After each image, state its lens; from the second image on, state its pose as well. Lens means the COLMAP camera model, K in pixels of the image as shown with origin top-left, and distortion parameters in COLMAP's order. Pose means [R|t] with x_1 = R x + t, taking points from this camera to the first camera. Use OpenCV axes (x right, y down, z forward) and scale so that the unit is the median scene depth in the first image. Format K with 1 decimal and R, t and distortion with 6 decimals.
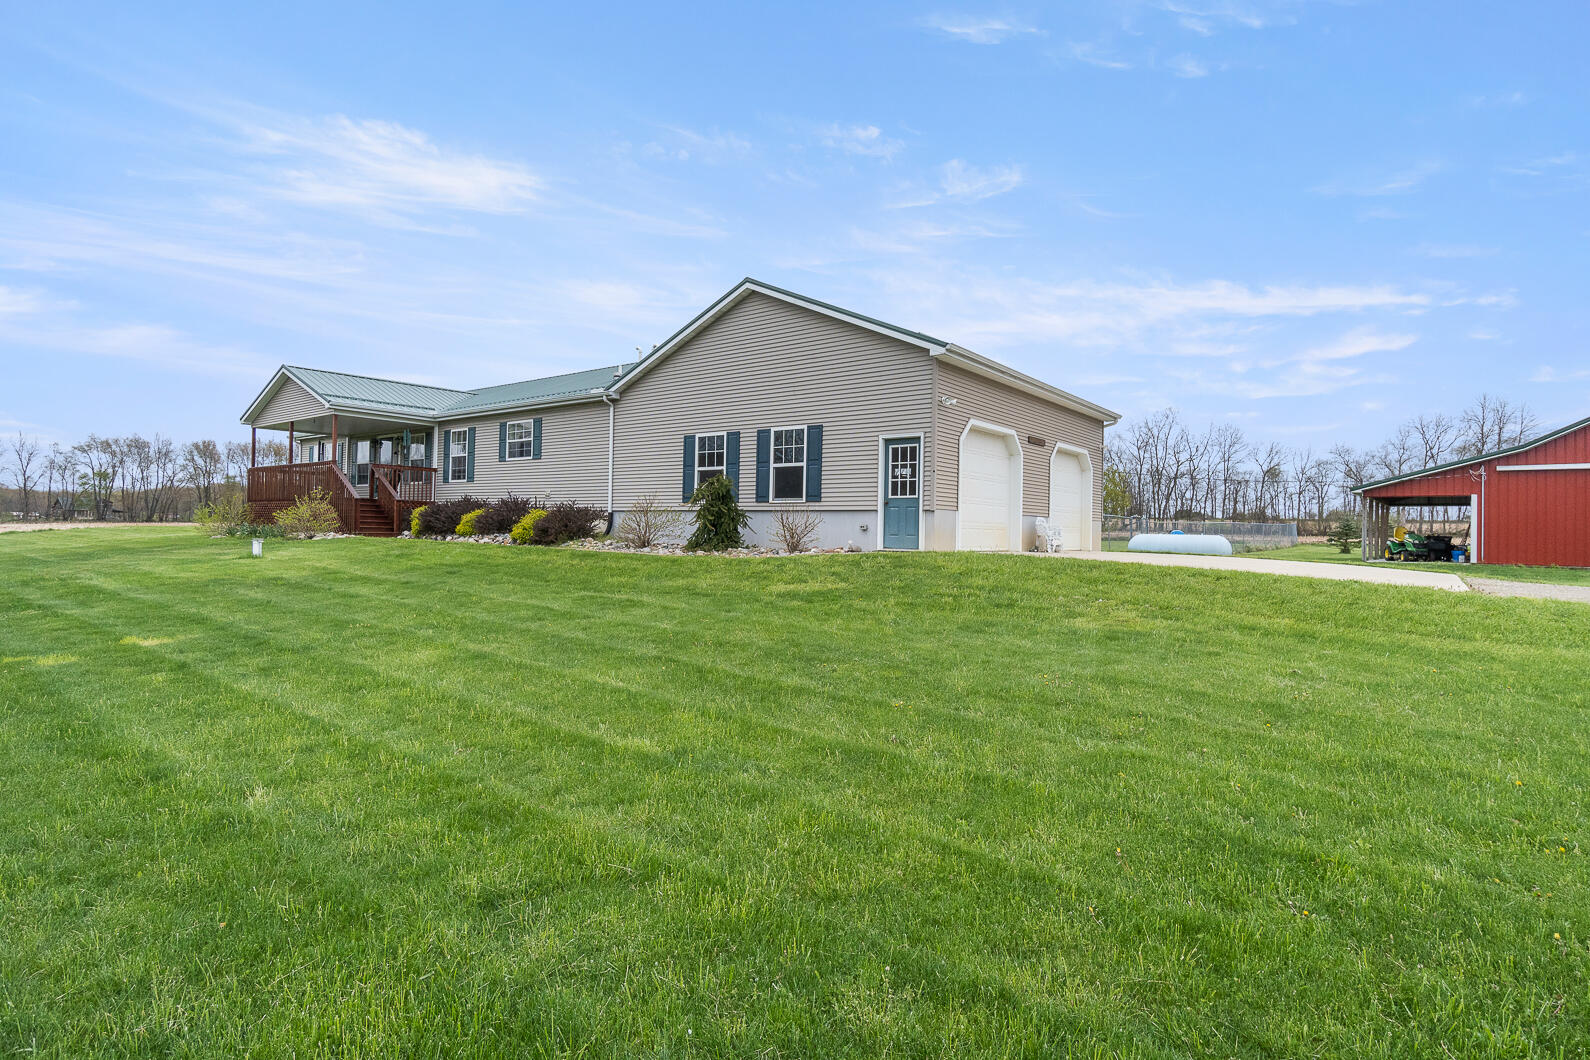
lens RADIAL K [[828.1, 0, 798.2], [0, 828.1, 519.8], [0, 0, 1]] dist [-0.001725, -0.000221]
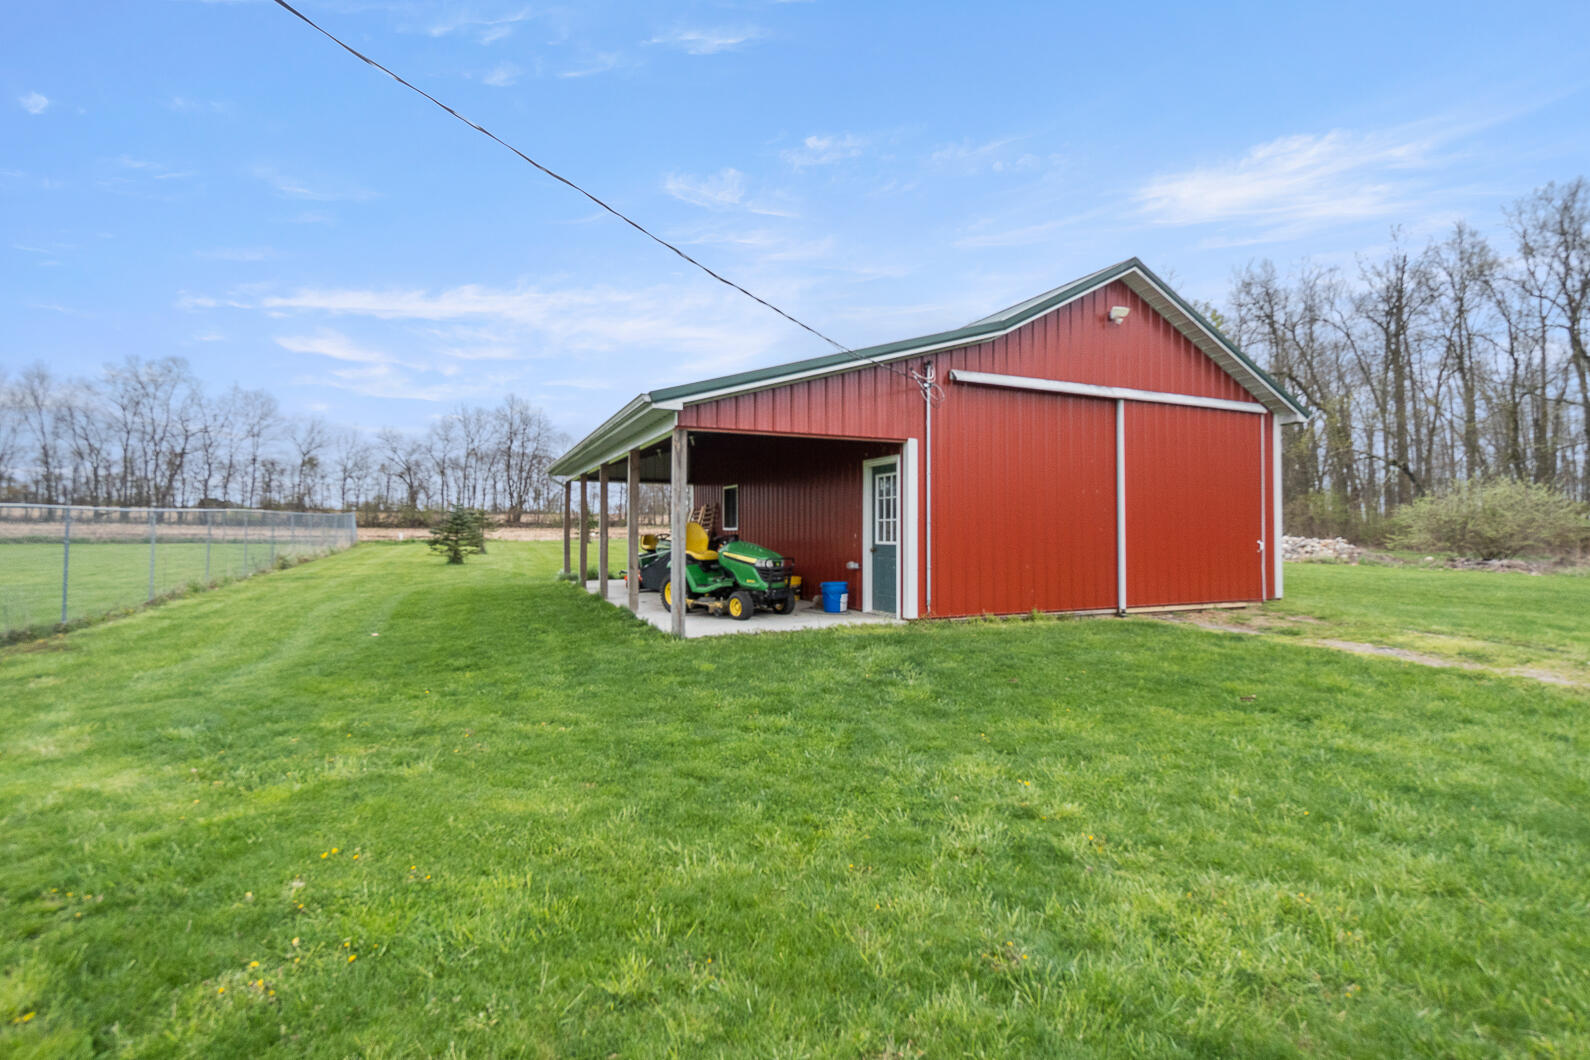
lens RADIAL K [[752.0, 0, 798.4], [0, 752.0, 520.1], [0, 0, 1]] dist [-0.000338, -0.000001]
pose [[0.455528, -0.006276, 0.890199, 0.222755], [-0.005656, 0.999935, 0.009943, 0.002063], [-0.890204, -0.009565, 0.455463, 0.408688]]
